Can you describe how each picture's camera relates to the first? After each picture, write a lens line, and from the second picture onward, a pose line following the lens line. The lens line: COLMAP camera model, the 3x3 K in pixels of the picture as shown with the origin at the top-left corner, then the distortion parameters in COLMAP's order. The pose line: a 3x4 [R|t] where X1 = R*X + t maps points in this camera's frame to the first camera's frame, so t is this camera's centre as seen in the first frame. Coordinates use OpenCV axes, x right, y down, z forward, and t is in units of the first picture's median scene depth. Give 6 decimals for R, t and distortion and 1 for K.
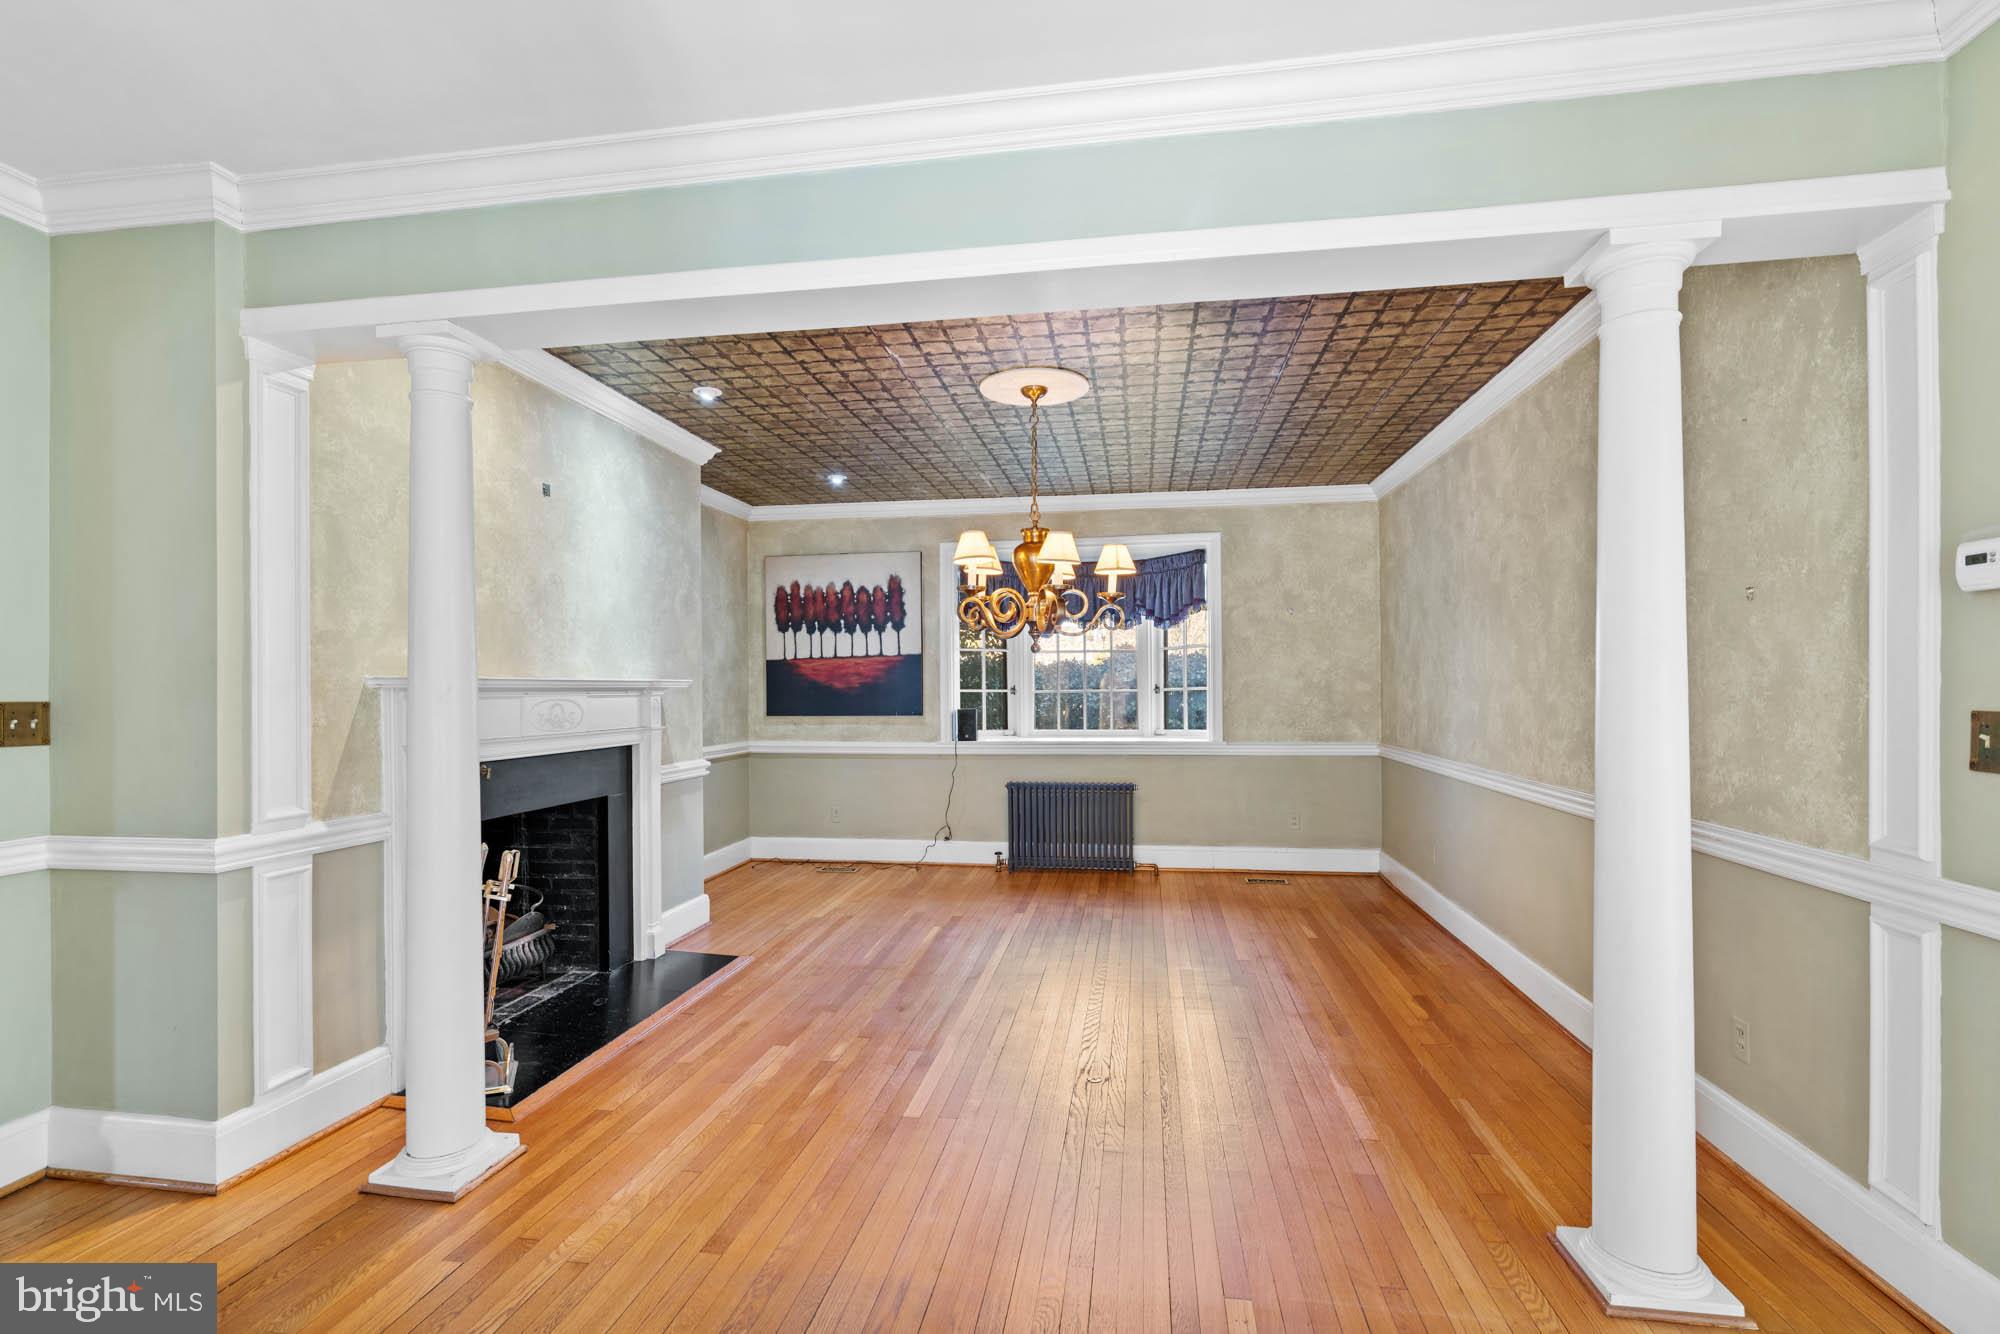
lens RADIAL K [[911.4, 0, 981.1], [0, 911.4, 677.0], [0, 0, 1]] dist [-0.009795, 0.000333]
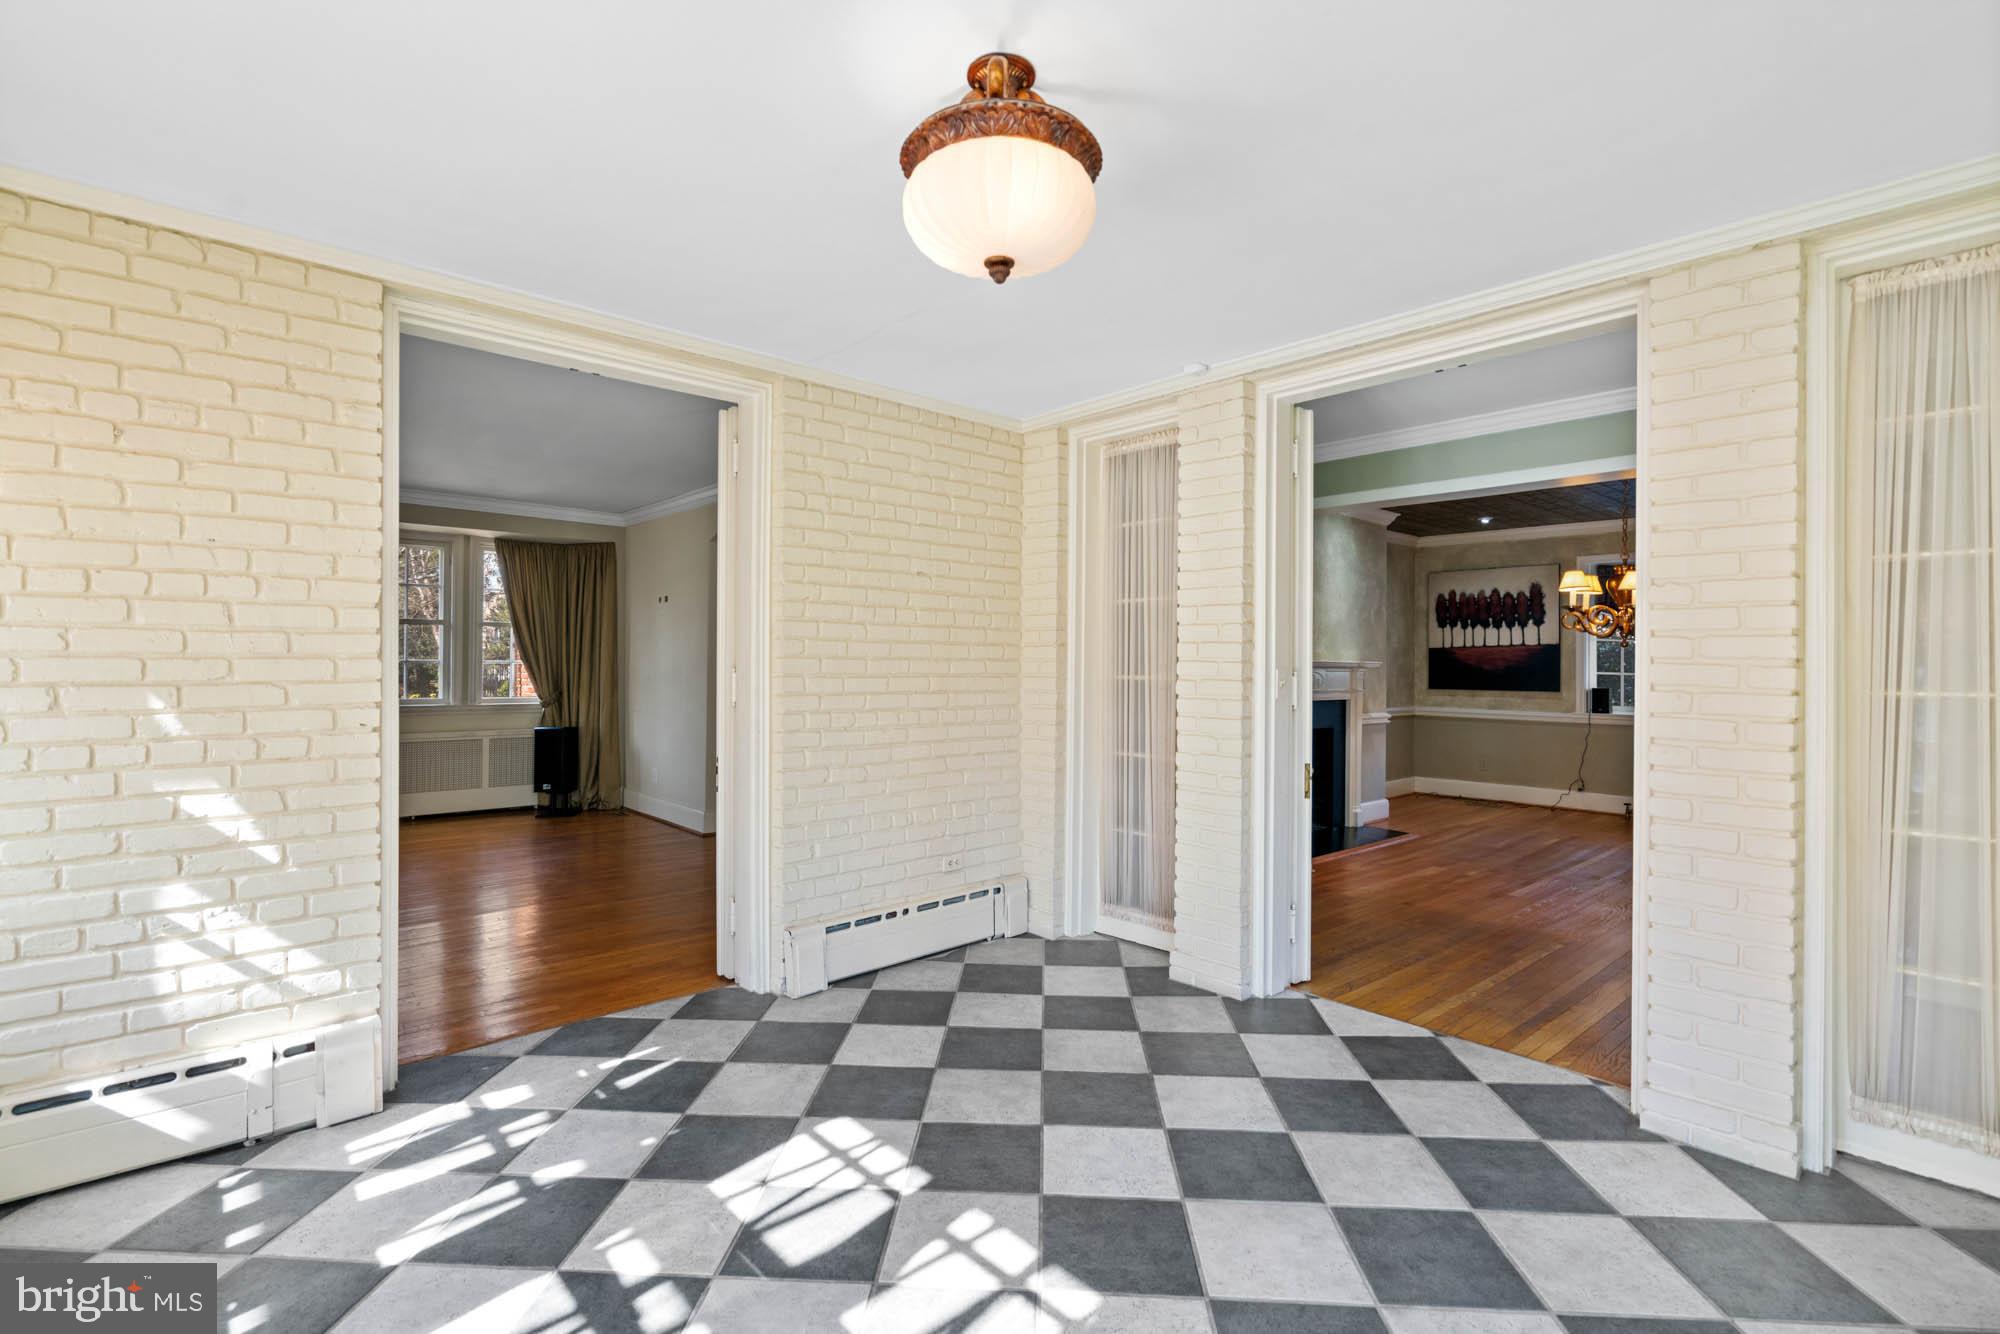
lens RADIAL K [[912.6, 0, 1000.7], [0, 912.6, 661.5], [0, 0, 1]] dist [-0.010099, 0.000117]
pose [[0.787470, 0.011903, -0.616239, 0.137324], [-0.009244, 0.999929, 0.007502, -0.003661], [0.616284, -0.000211, 0.787524, -0.644138]]
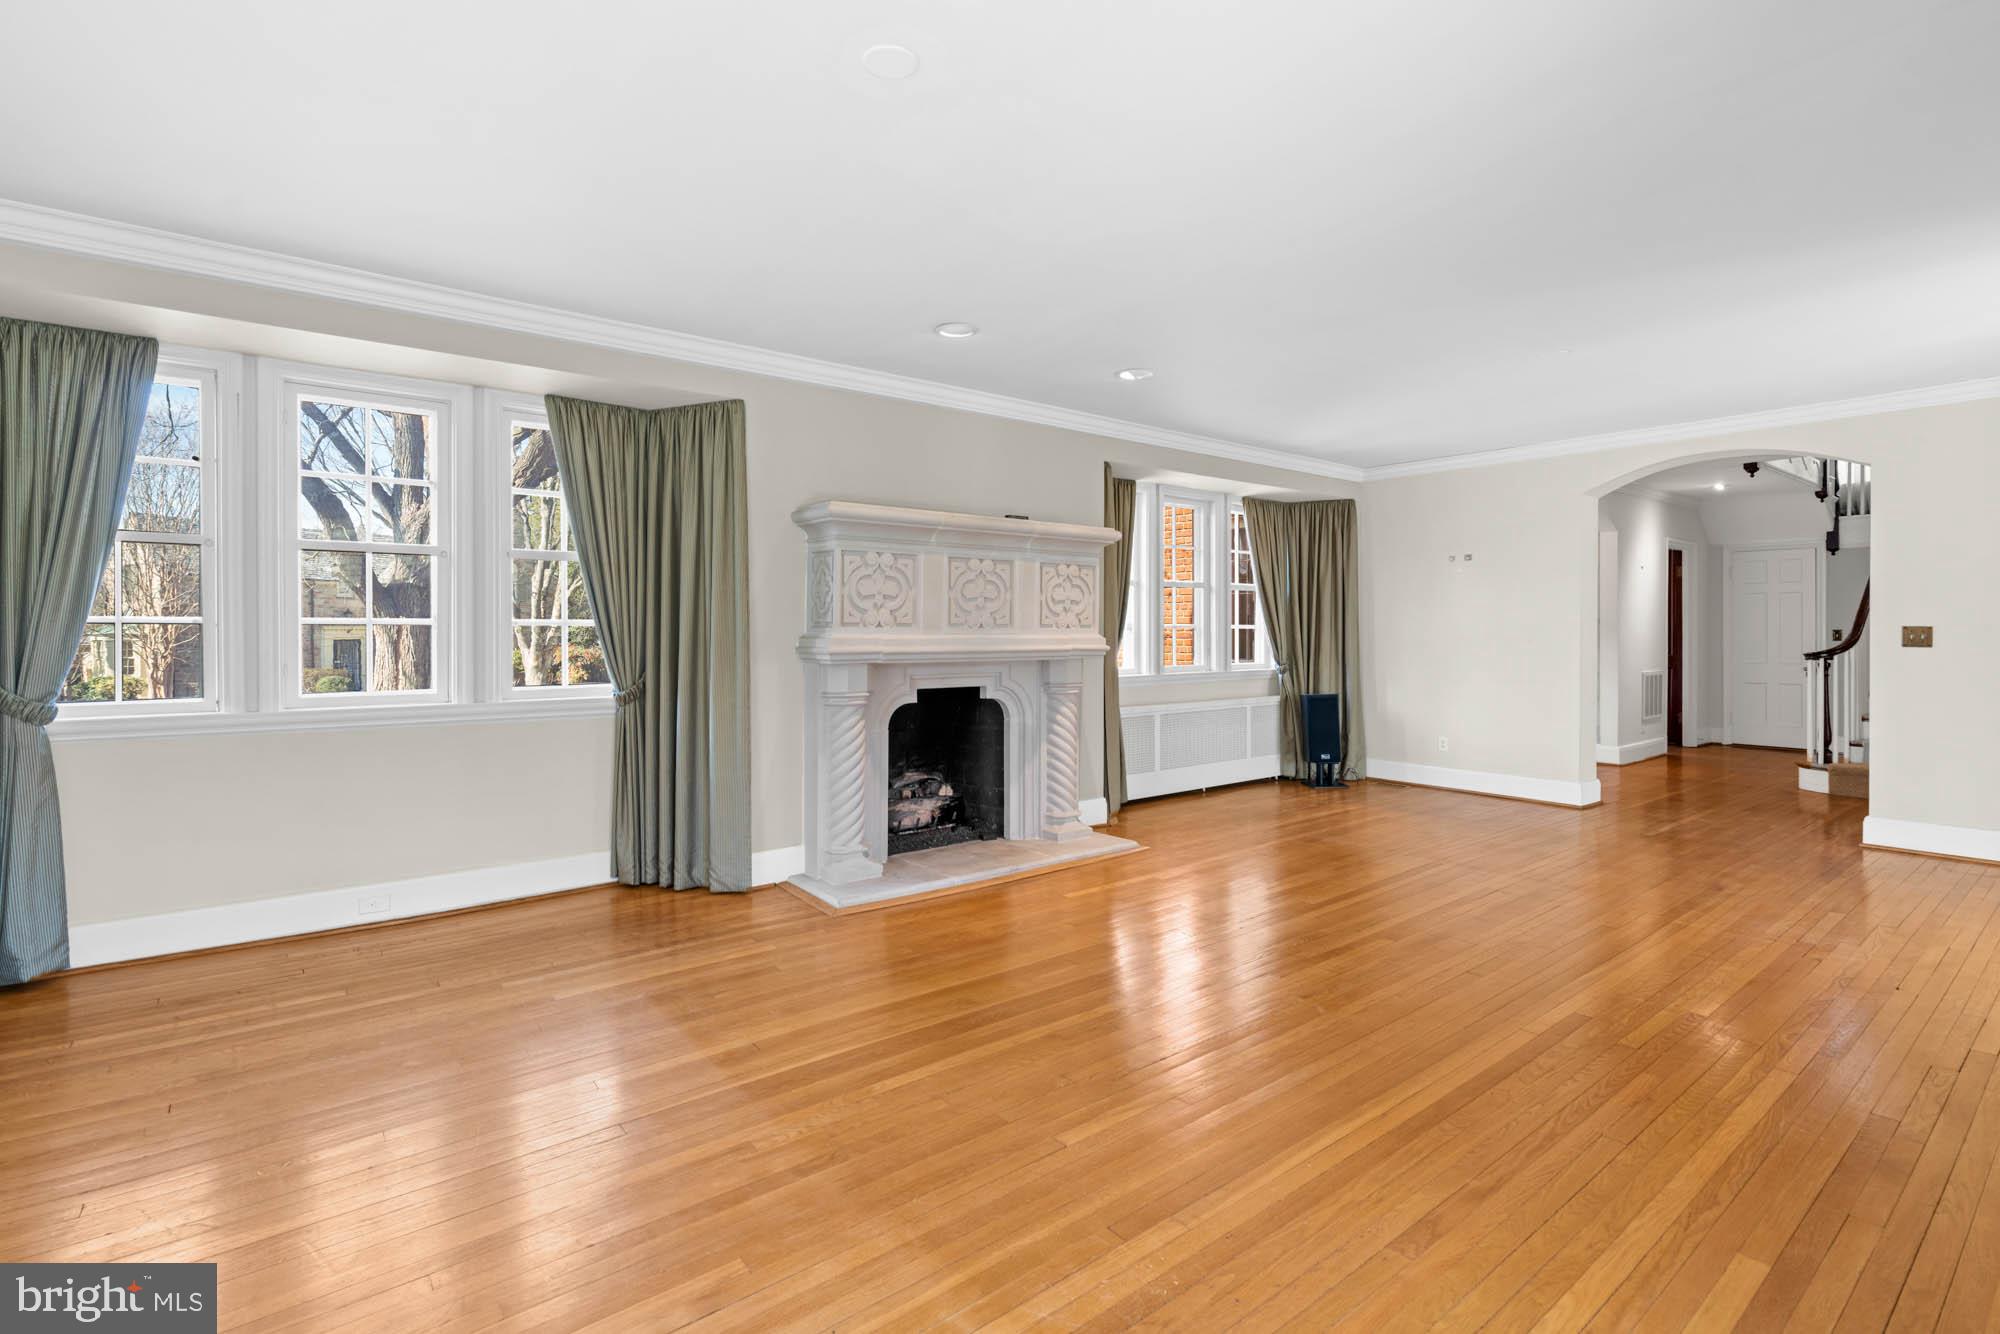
lens RADIAL K [[916.7, 0, 994.8], [0, 916.7, 661.8], [0, 0, 1]] dist [0.002561, 0.000198]
pose [[0.739906, 0.024454, -0.672266, -0.880117], [0.002035, 0.999253, 0.038588, 0.016821], [0.672707, -0.029919, 0.739304, -1.414399]]
